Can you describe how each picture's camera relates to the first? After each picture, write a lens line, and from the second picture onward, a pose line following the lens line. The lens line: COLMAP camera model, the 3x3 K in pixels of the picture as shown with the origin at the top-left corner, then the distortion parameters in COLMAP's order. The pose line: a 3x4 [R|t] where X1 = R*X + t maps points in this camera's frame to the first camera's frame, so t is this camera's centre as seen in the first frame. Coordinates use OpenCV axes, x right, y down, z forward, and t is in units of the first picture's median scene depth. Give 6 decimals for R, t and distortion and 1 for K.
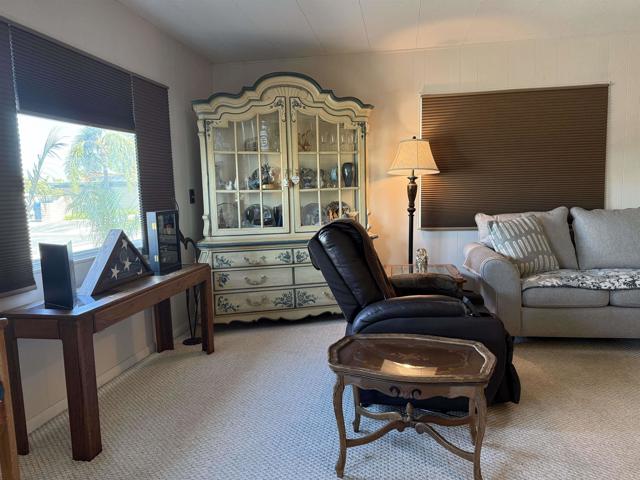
lens RADIAL K [[448.0, 0, 320.0], [0, 448.0, 240.0], [0, 0, 1]] dist [0.095769, -0.126837]
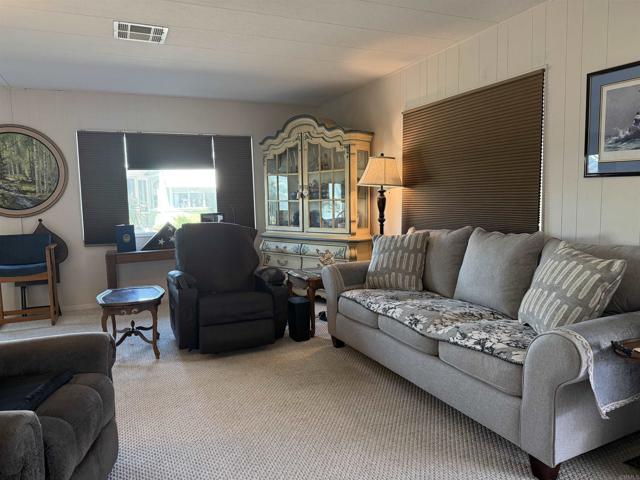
lens RADIAL K [[448.0, 0, 320.0], [0, 448.0, 240.0], [0, 0, 1]] dist [0.095769, -0.126837]
pose [[0.558716, 0.092290, -0.824208, 1.110399], [-0.080746, 0.995121, 0.056691, -0.074274], [0.825419, 0.034878, 0.563442, 0.284624]]
